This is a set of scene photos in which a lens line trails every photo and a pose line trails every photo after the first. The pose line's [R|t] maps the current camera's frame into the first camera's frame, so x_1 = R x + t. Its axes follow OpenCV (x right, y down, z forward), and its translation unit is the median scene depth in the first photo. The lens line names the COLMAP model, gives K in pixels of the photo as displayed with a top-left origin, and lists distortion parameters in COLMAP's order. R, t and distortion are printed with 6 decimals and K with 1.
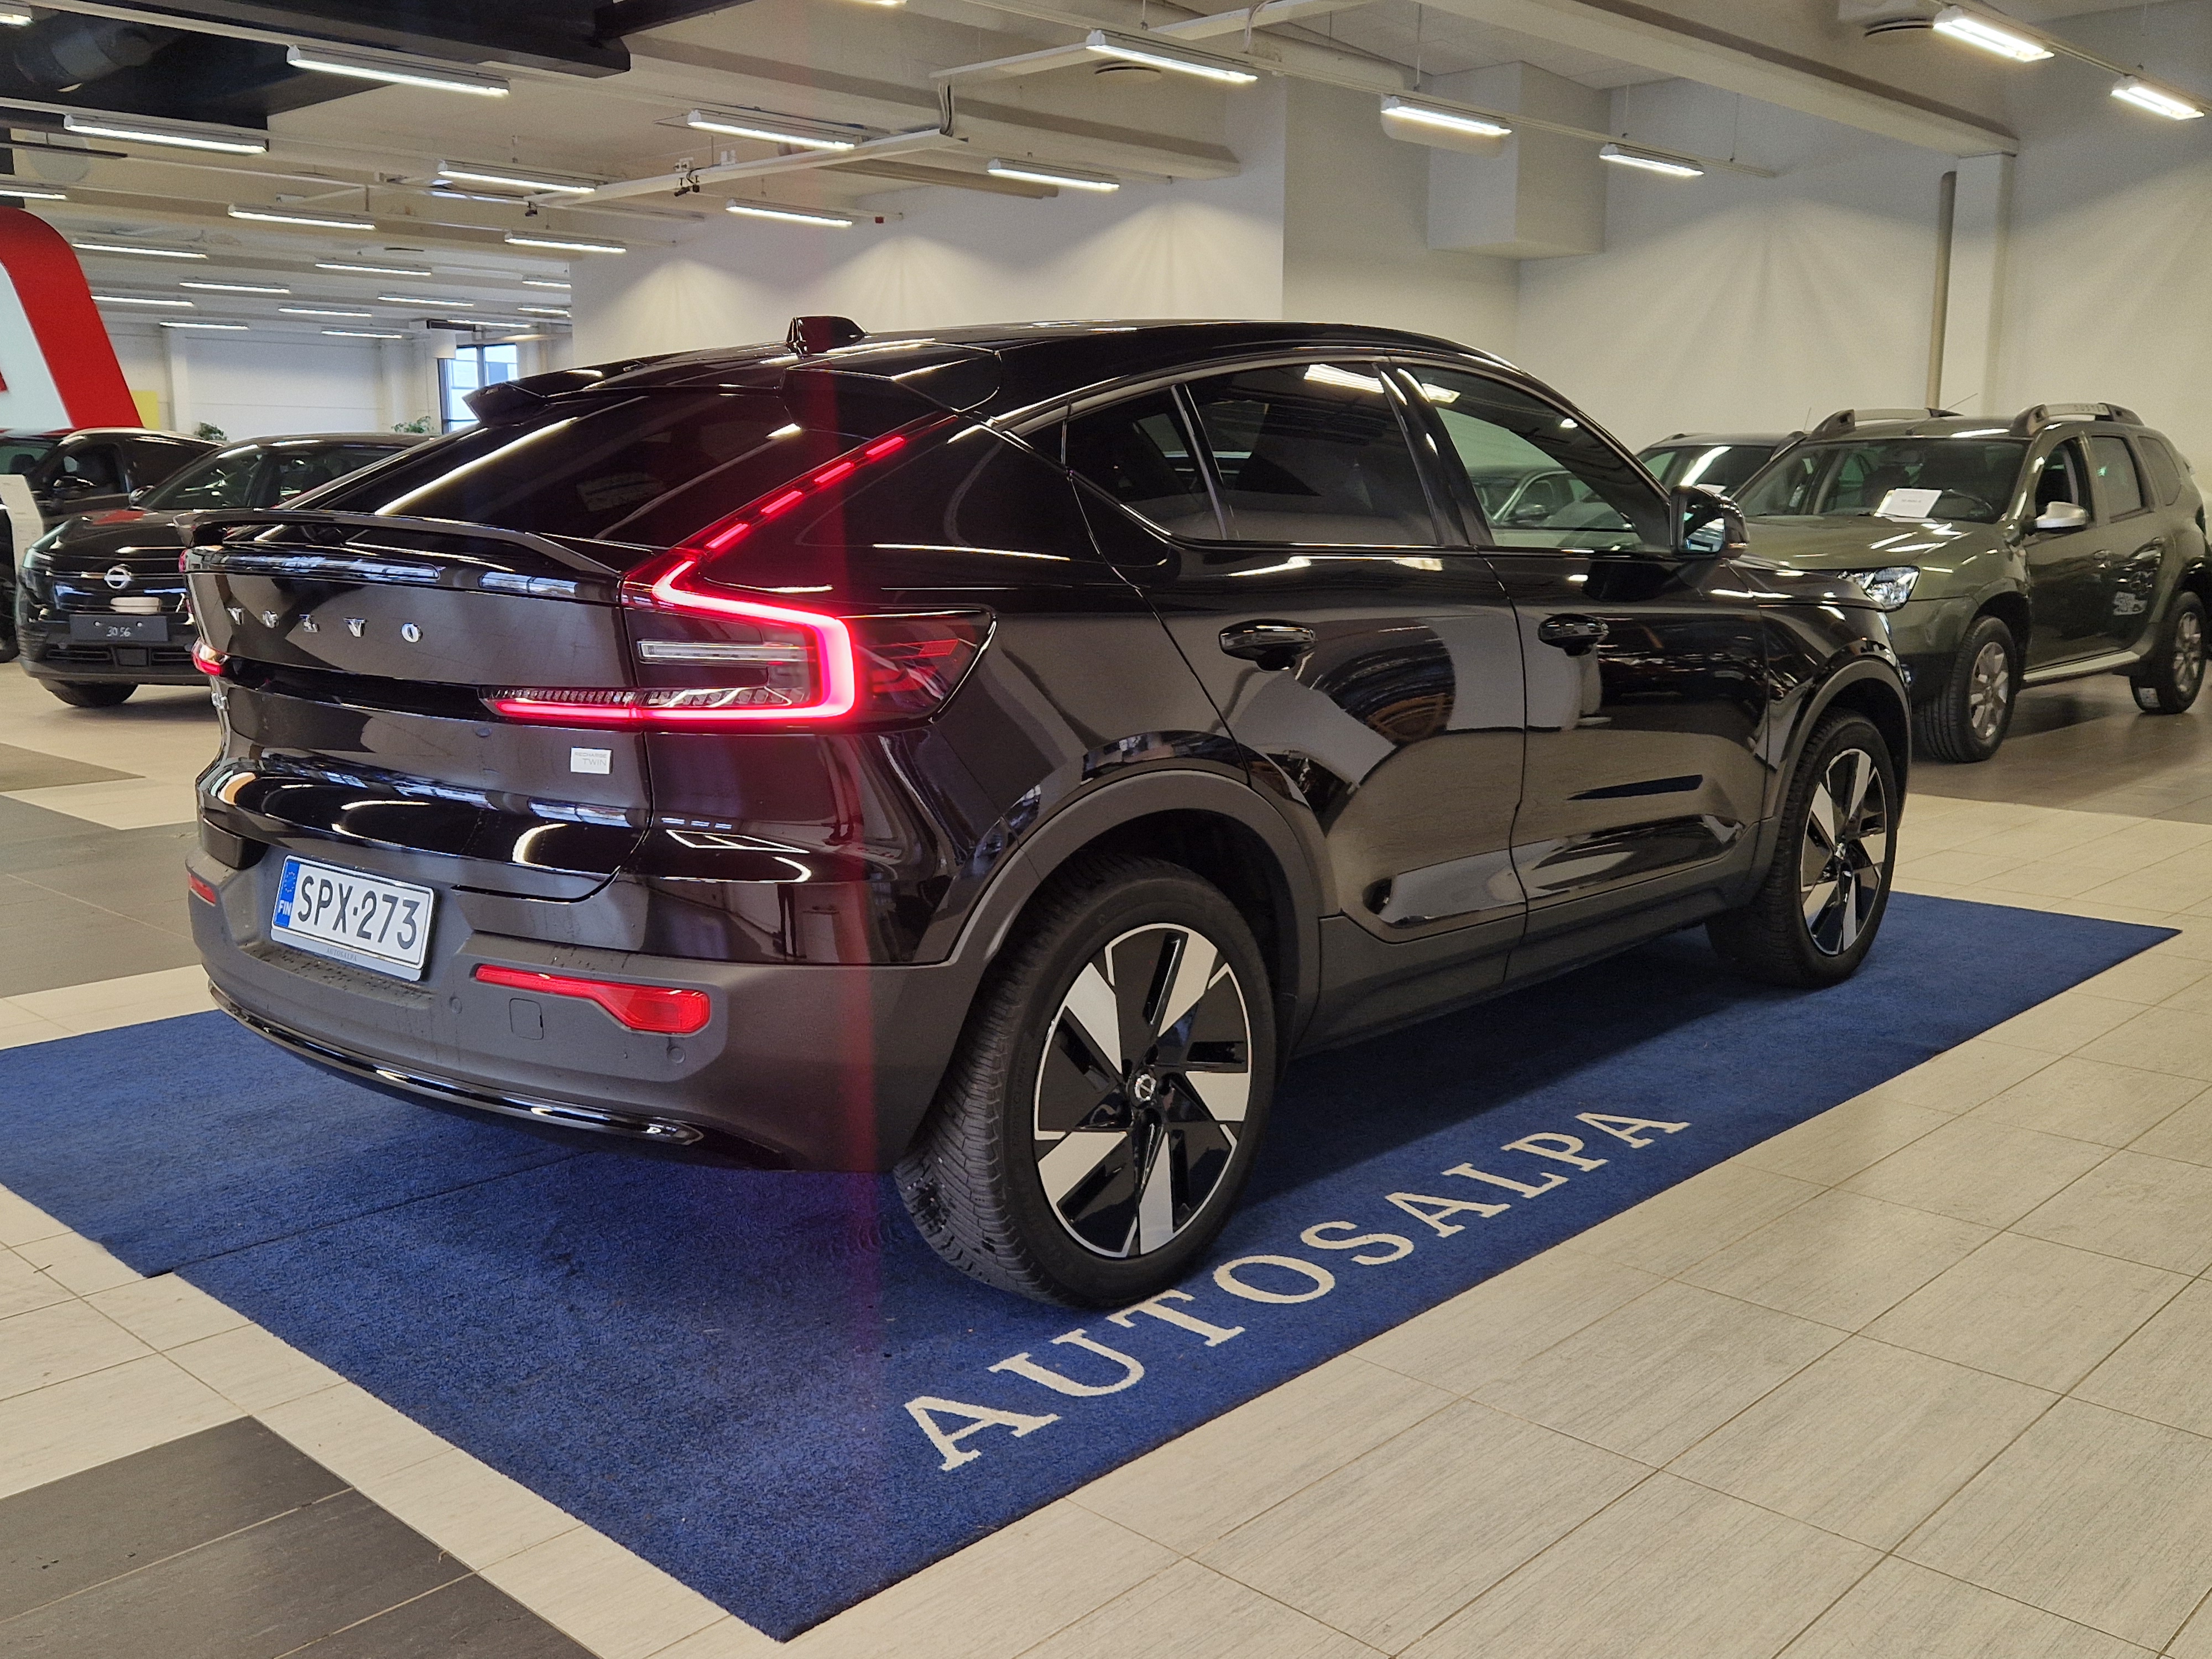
lens RADIAL K [[2000.0, 0, 1106.0], [0, 2000.0, 829.5], [0, 0, 1]] dist [0.089372, -0.089958]
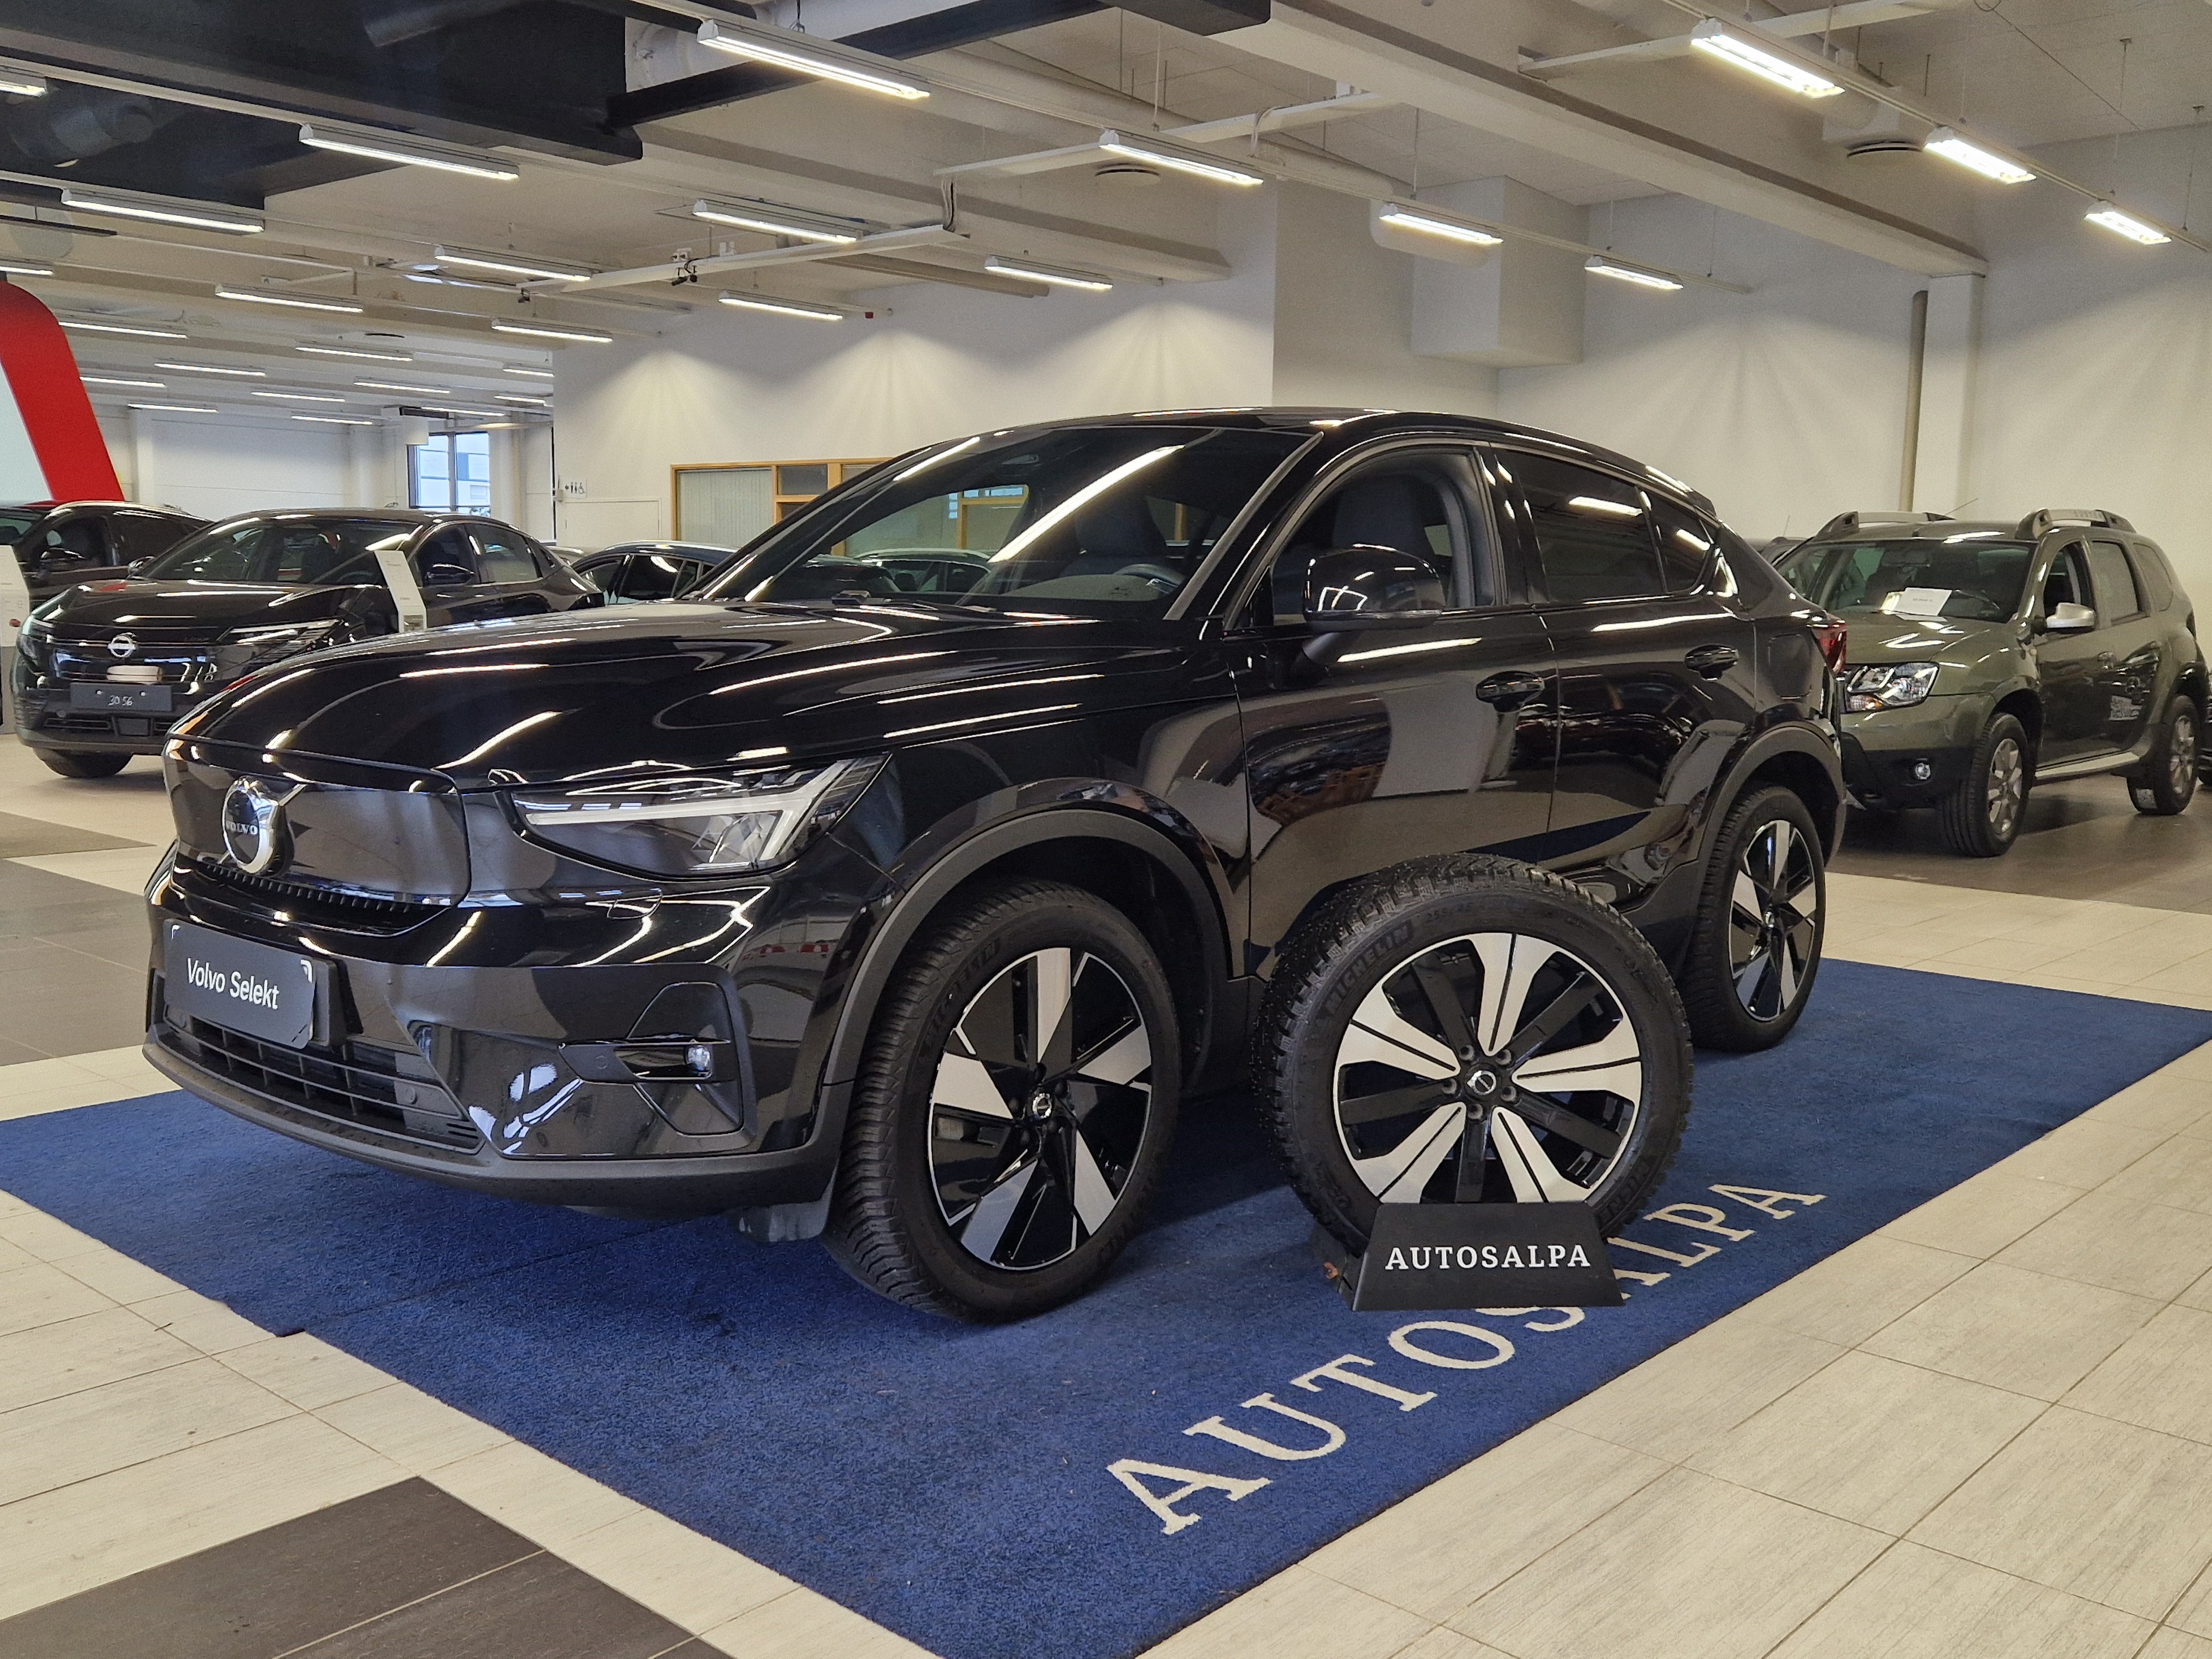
lens RADIAL K [[1996.6, 0, 1121.1], [0, 1996.6, 830.8], [0, 0, 1]] dist [0.092848, -0.096019]
pose [[0.999339, 0.013741, 0.033667, -0.035115], [-0.012068, 0.998706, -0.049406, 0.008099], [-0.034303, 0.048967, 0.998211, 0.007472]]
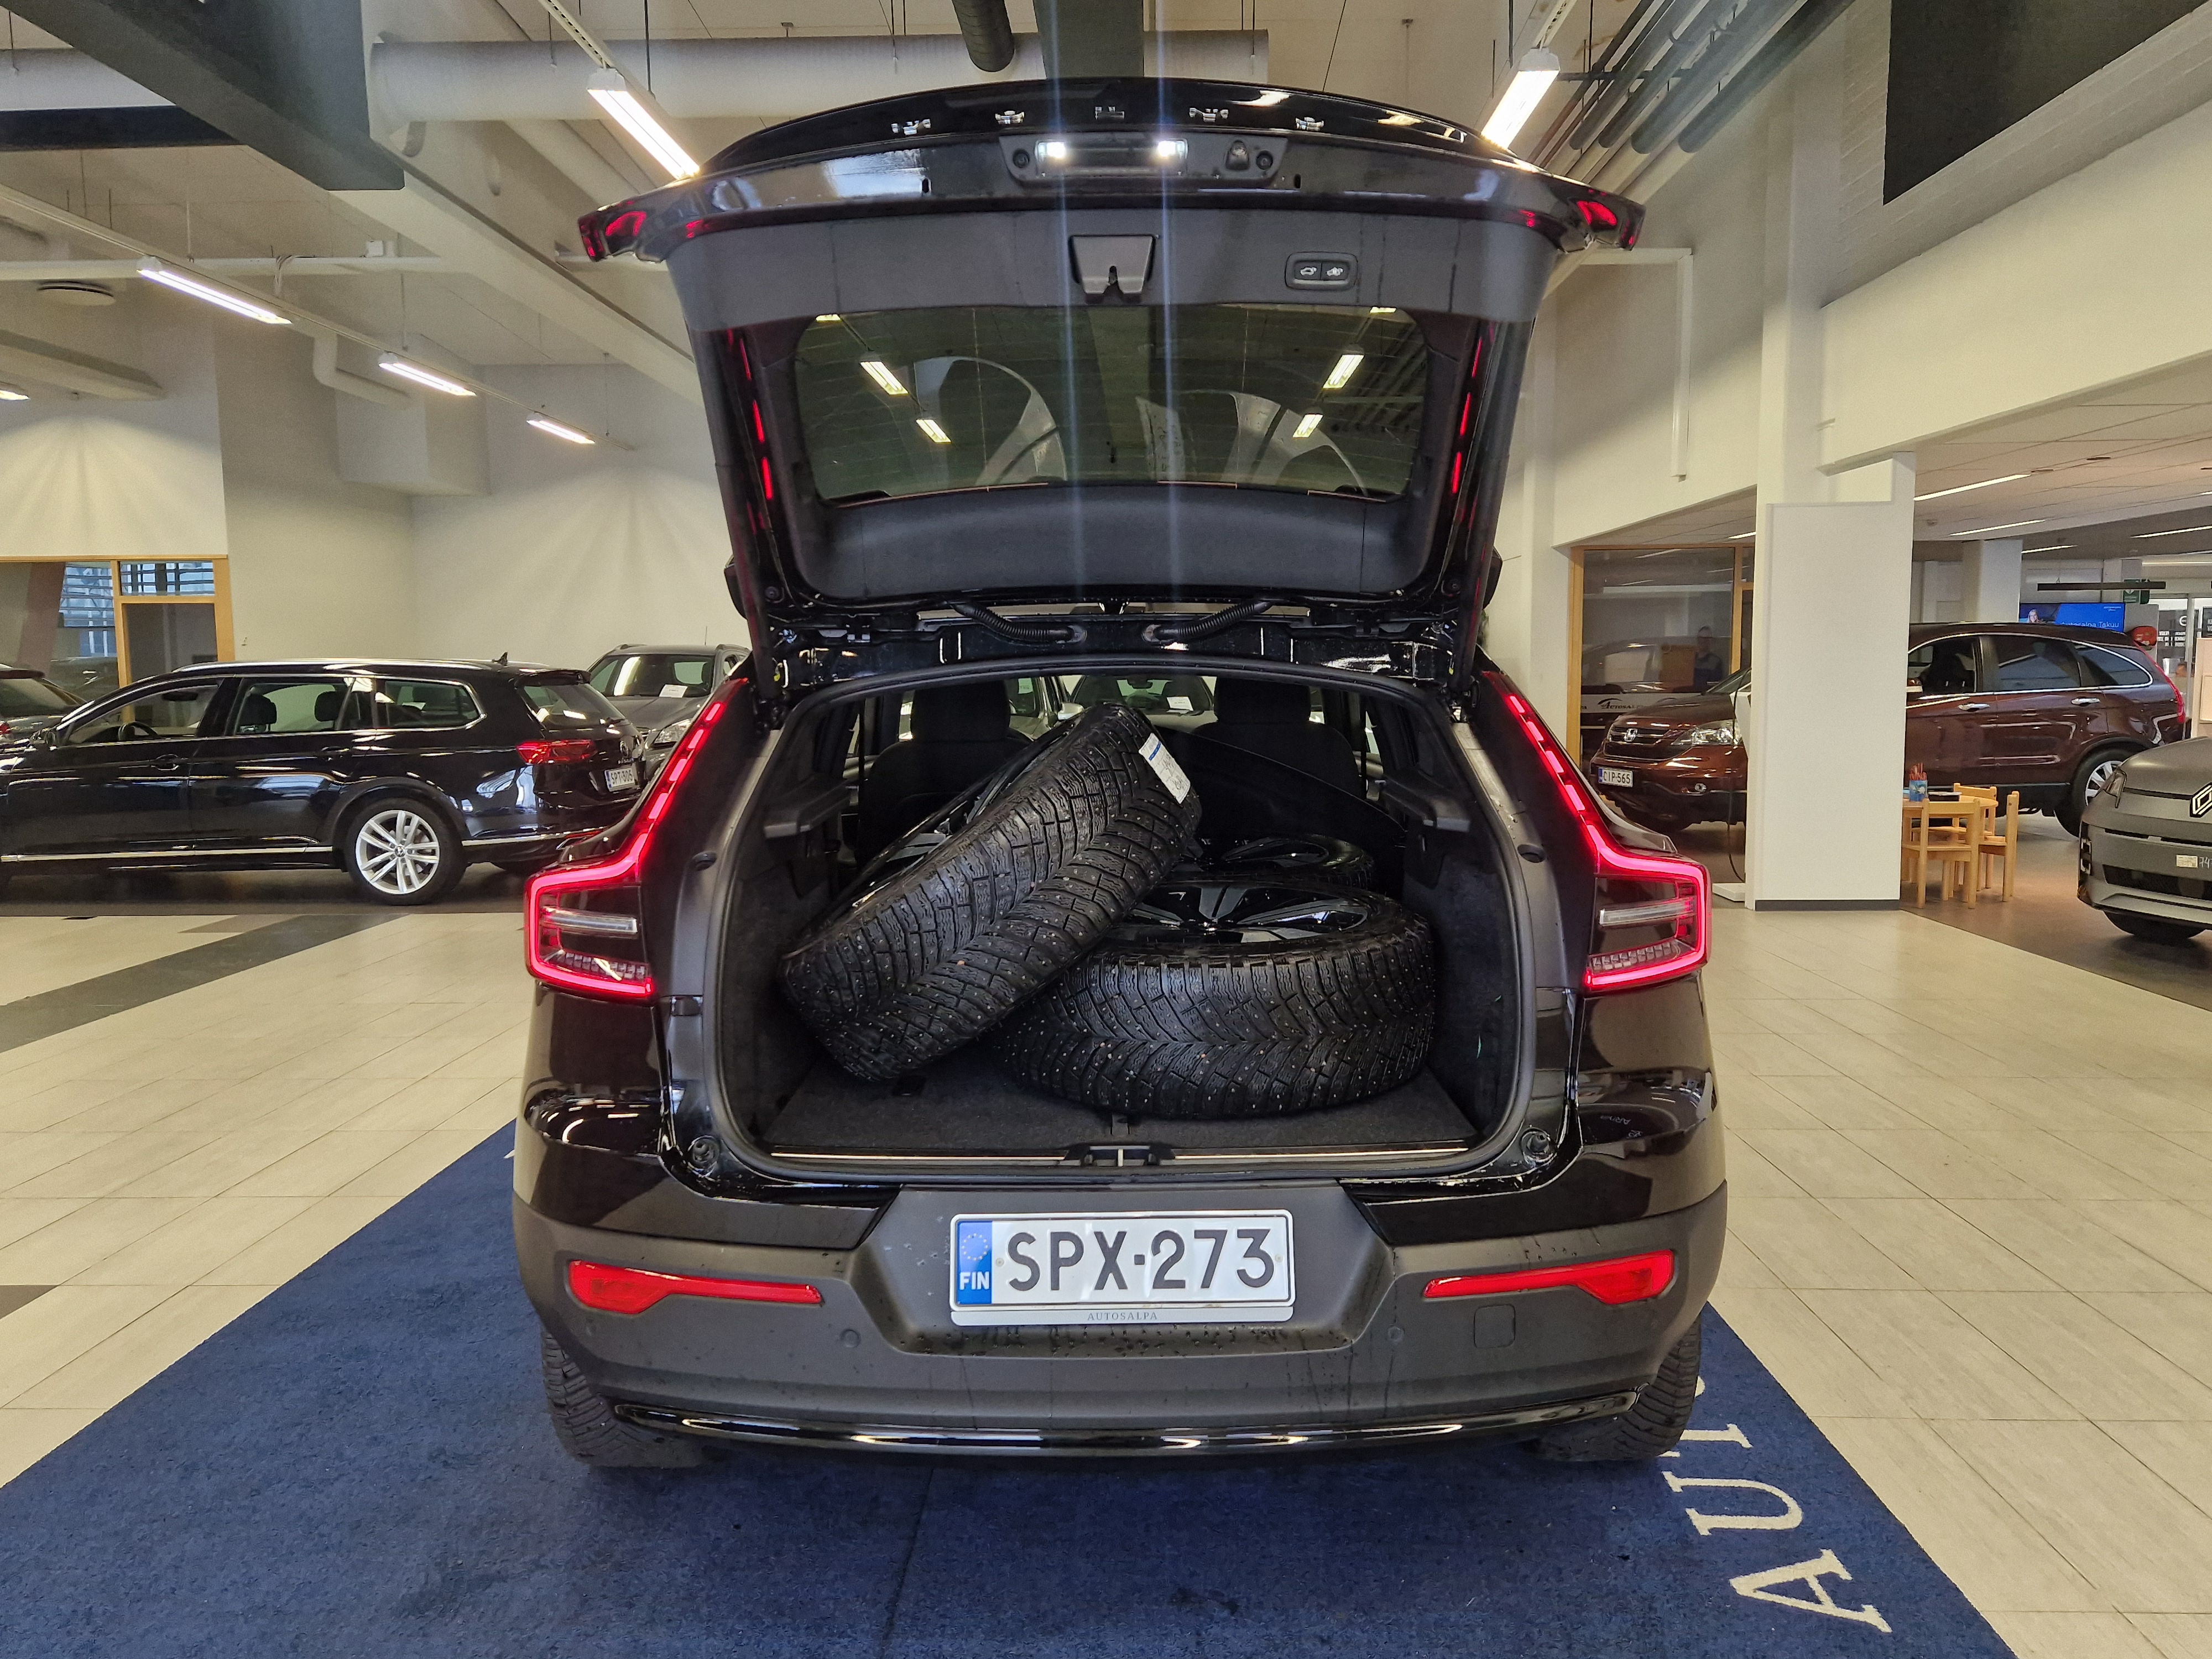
lens RADIAL K [[1556.3, 0, 1109.0], [0, 1556.3, 795.5], [0, 0, 1]] dist [0.027901, -0.001160]
pose [[0.743648, -0.057031, 0.666135, -0.238336], [0.118669, 0.991794, -0.047565, -0.036255], [-0.657956, 0.114421, 0.744313, 0.148912]]
